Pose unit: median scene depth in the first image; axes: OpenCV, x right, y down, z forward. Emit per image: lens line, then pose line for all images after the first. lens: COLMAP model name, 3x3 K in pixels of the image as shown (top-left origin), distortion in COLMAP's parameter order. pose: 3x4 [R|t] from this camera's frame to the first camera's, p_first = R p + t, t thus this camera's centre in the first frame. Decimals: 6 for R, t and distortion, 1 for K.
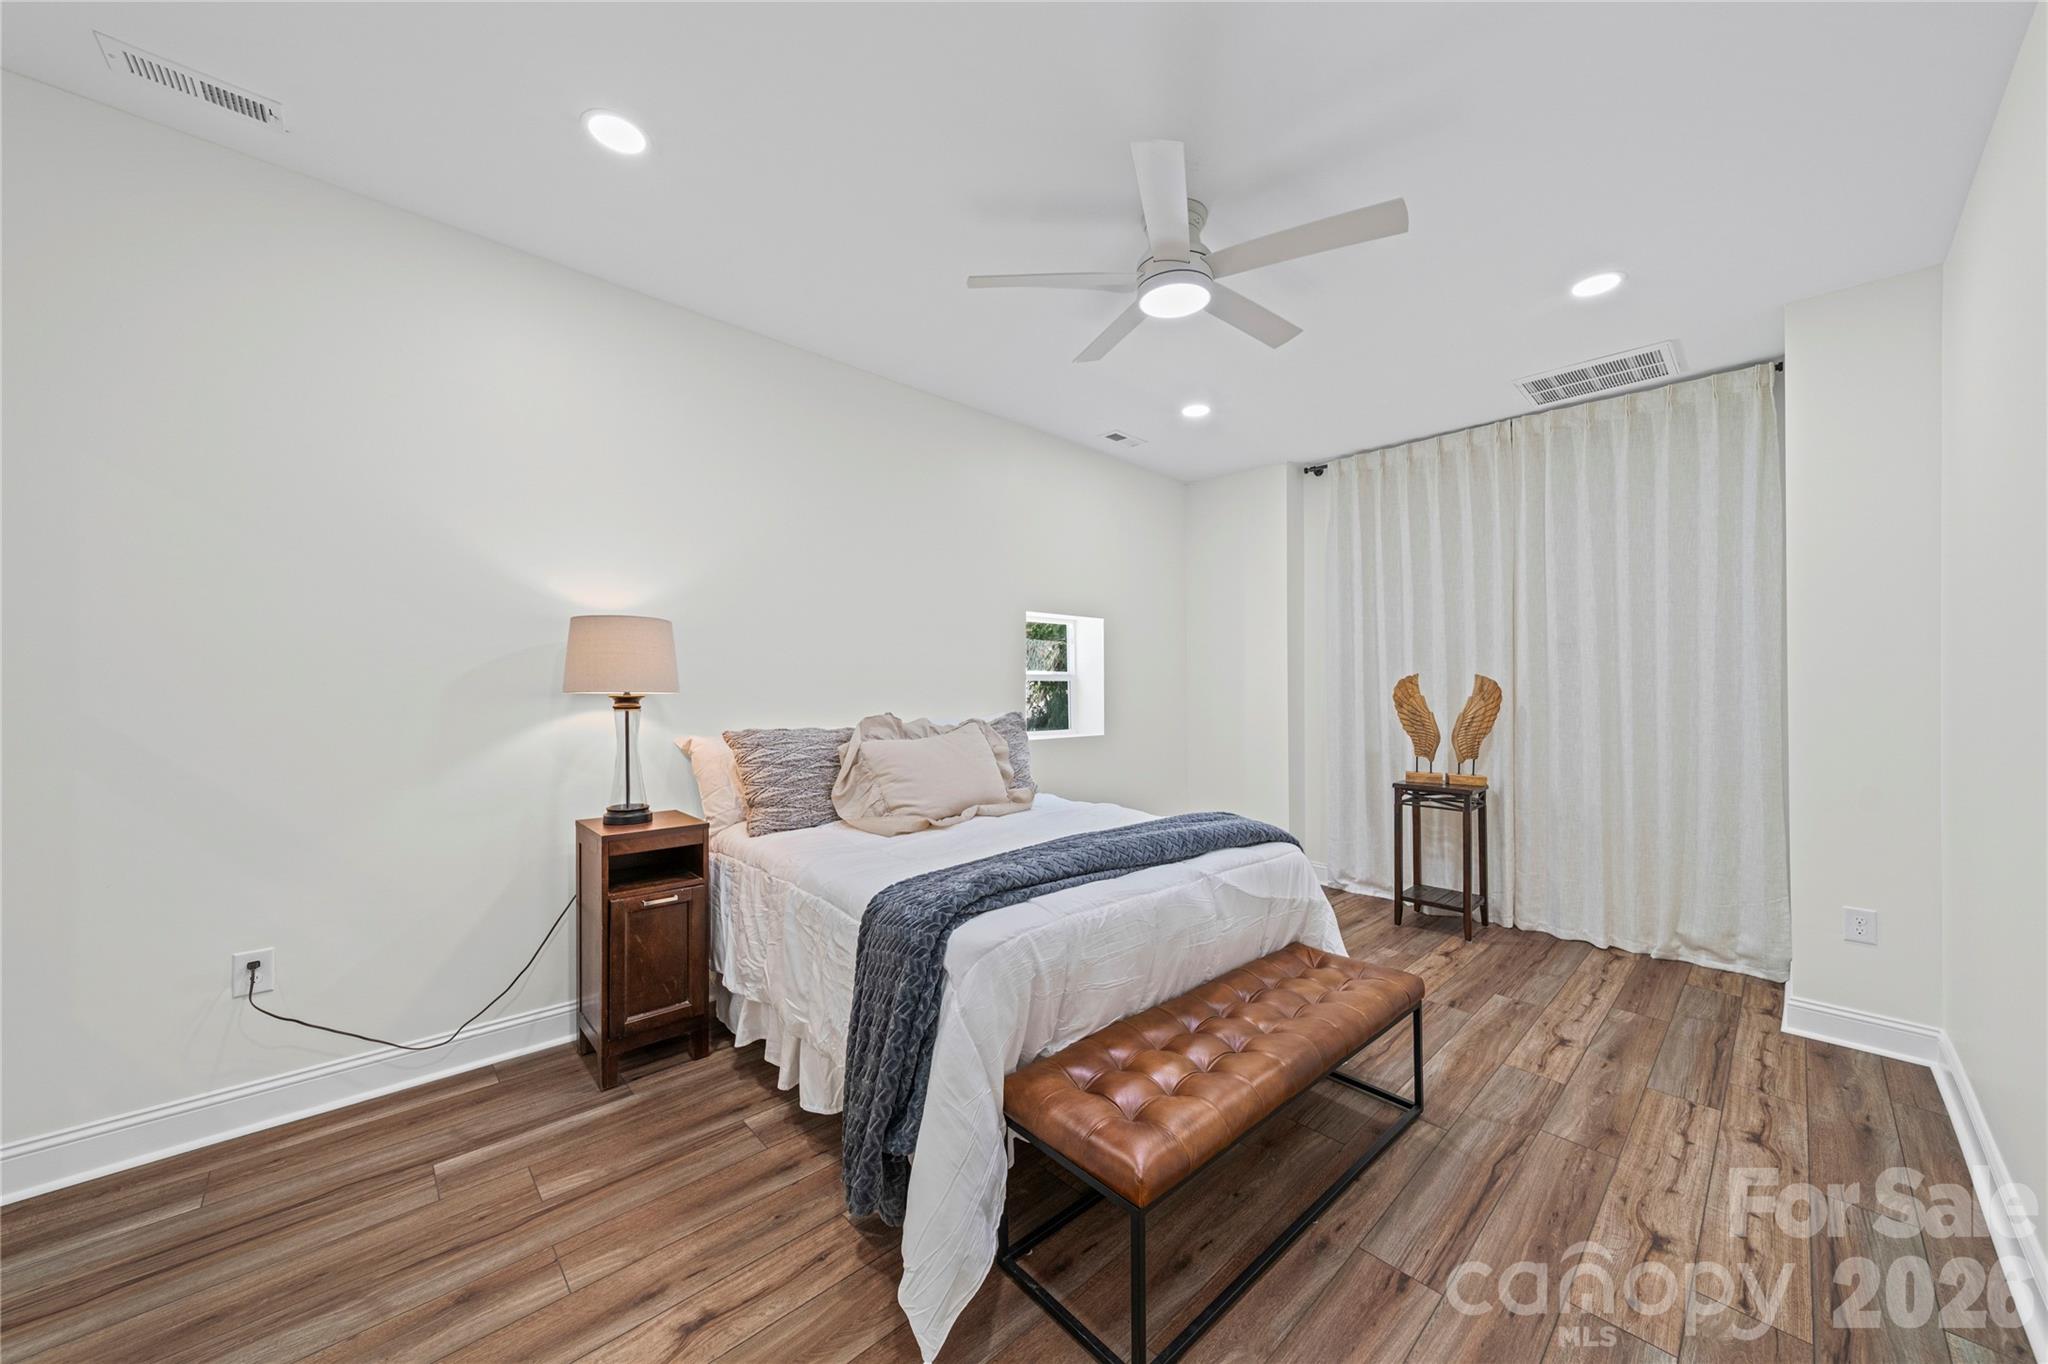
lens RADIAL K [[722.7, 0, 1024.6], [0, 722.7, 683.4], [0, 0, 1]] dist [0.003244, 0.000462]
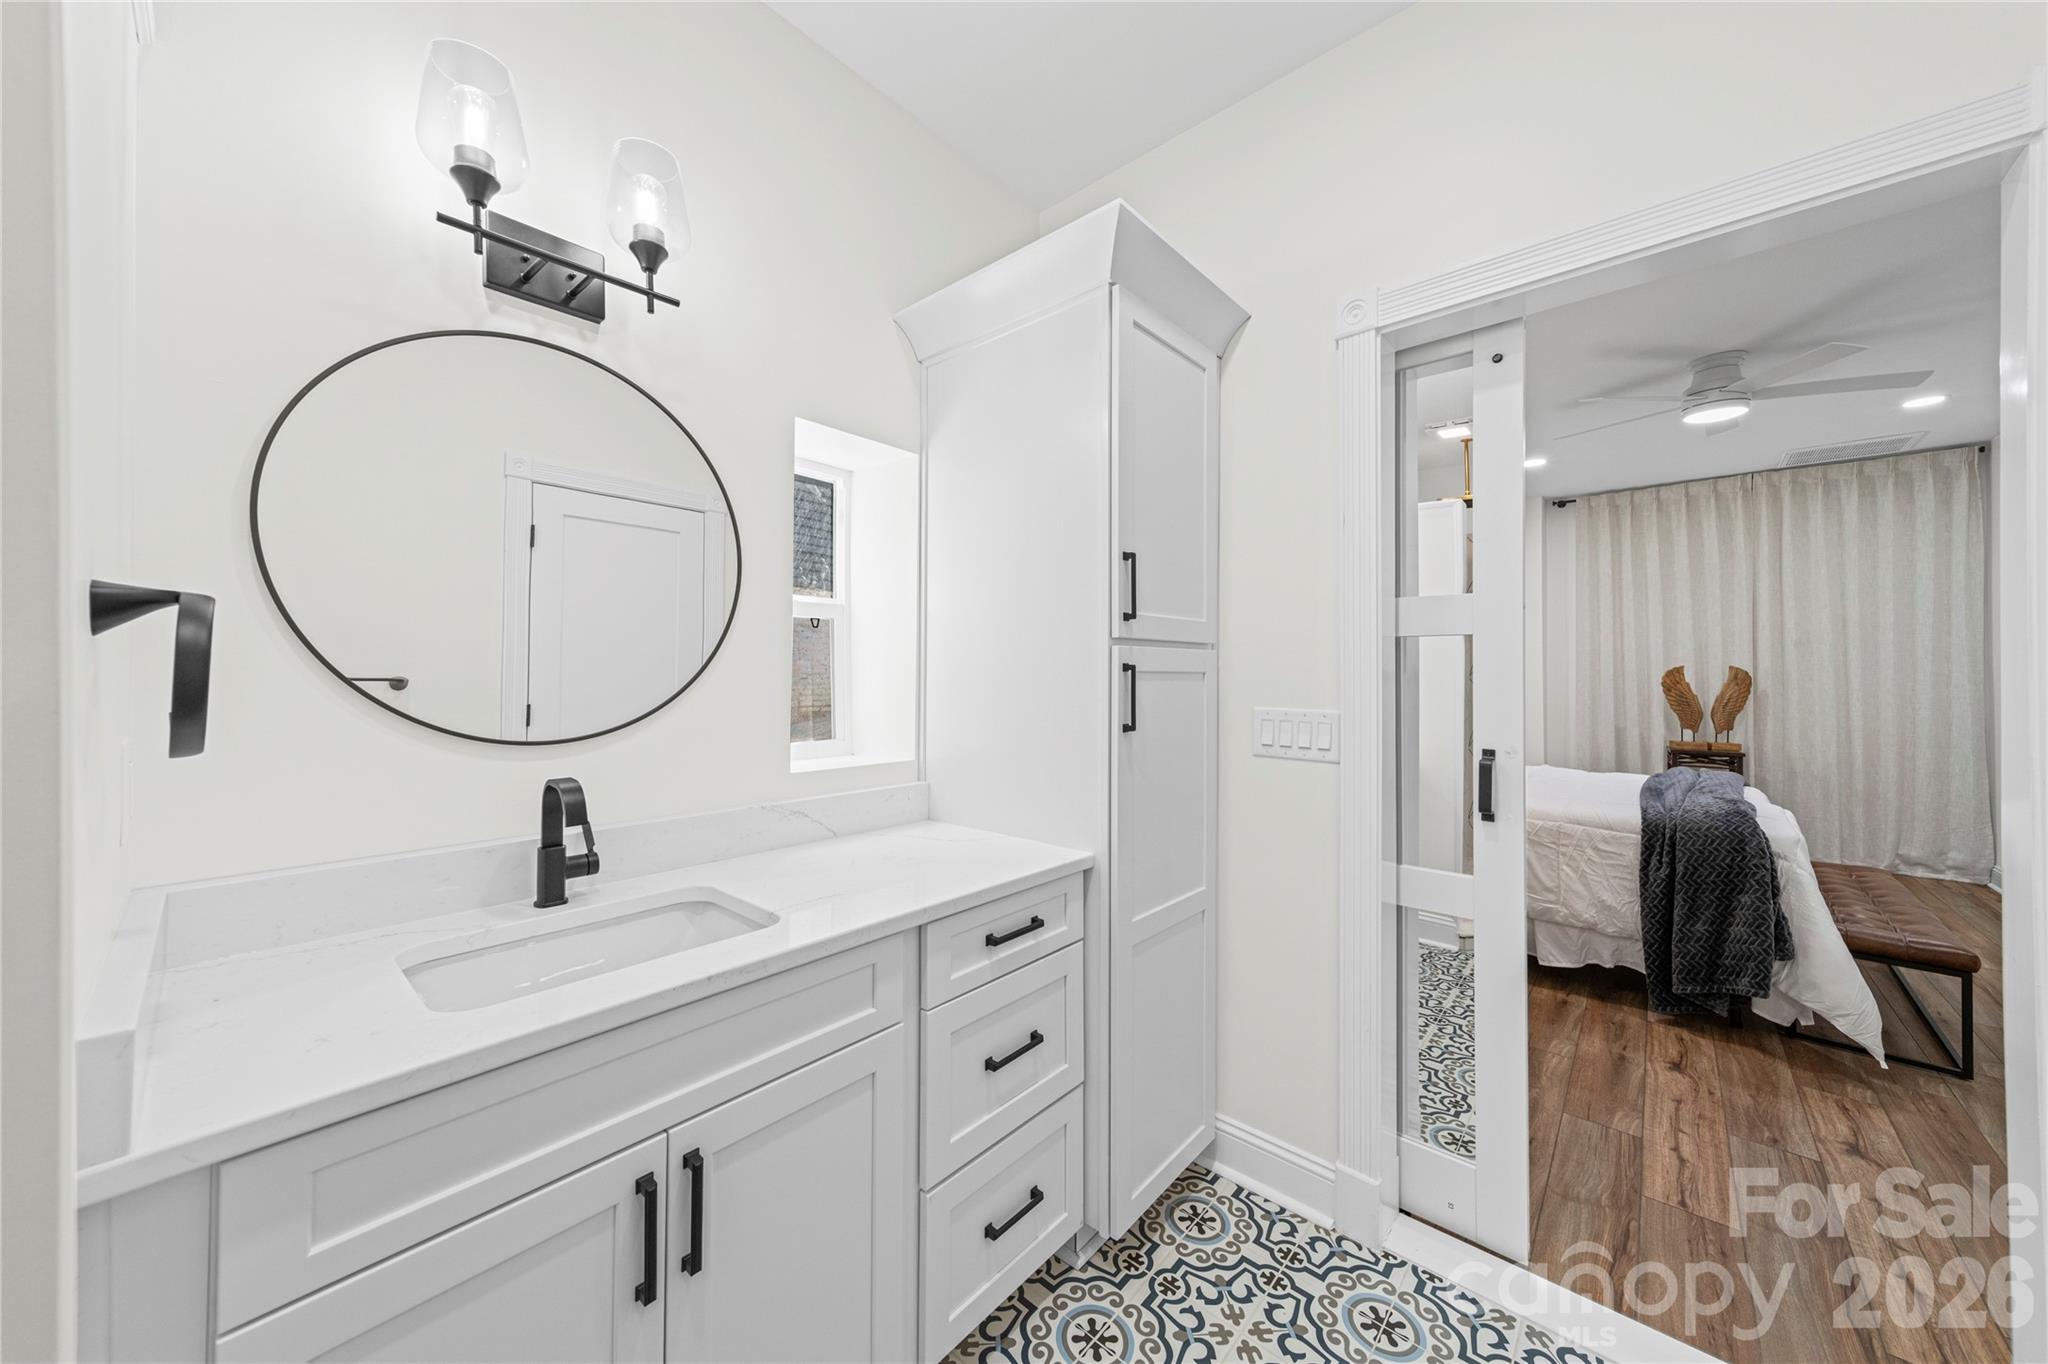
lens RADIAL K [[722.7, 0, 1004.6], [0, 722.7, 669.8], [0, 0, 1]] dist [0.003244, 0.000462]
pose [[0.995430, -0.002351, 0.095461, -0.834545], [0.002347, 0.999997, 0.000157, -0.009444], [-0.095461, 0.000068, 0.995433, -0.194631]]
